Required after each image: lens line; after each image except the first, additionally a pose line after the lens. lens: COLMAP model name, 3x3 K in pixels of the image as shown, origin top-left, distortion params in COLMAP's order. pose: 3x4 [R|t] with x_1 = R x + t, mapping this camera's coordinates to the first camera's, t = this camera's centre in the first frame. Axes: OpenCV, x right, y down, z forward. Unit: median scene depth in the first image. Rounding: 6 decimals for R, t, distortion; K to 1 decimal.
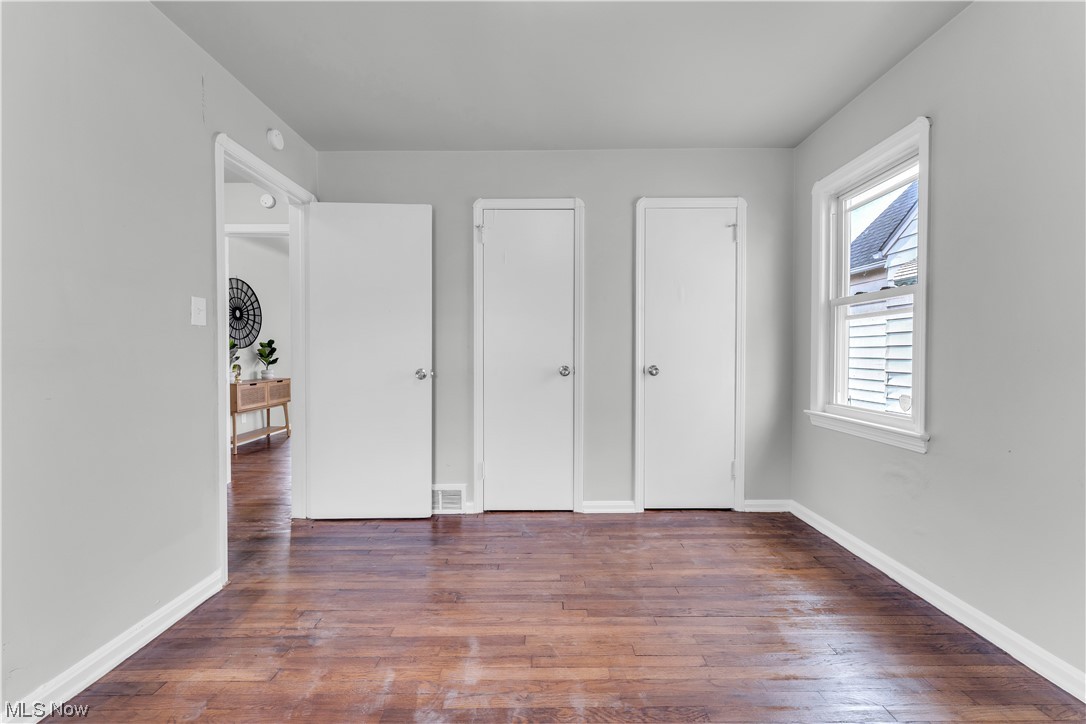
lens RADIAL K [[437.7, 0, 543.9], [0, 437.7, 357.6], [0, 0, 1]] dist [0.002018, -0.000735]
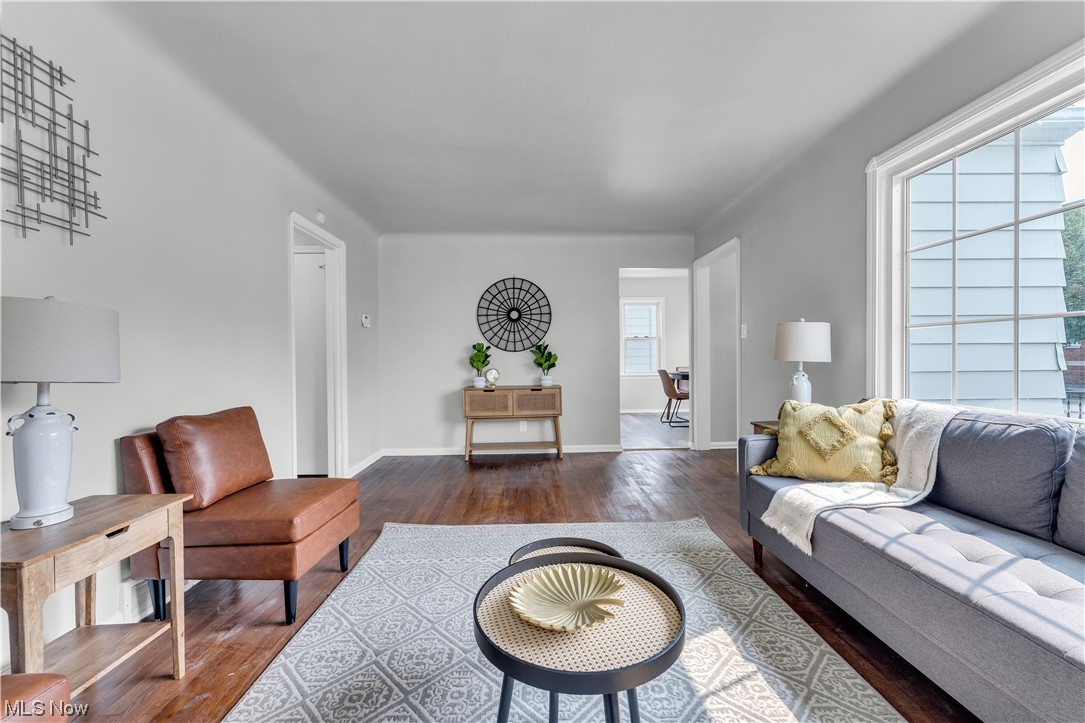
lens RADIAL K [[437.3, 0, 540.2], [0, 437.3, 365.9], [0, 0, 1]] dist [0.002018, -0.000735]
pose [[0.029340, 0.024335, -0.999273, 0.239958], [0.003815, 0.999694, 0.024458, -0.012486], [0.999562, -0.004530, 0.029238, 0.987228]]
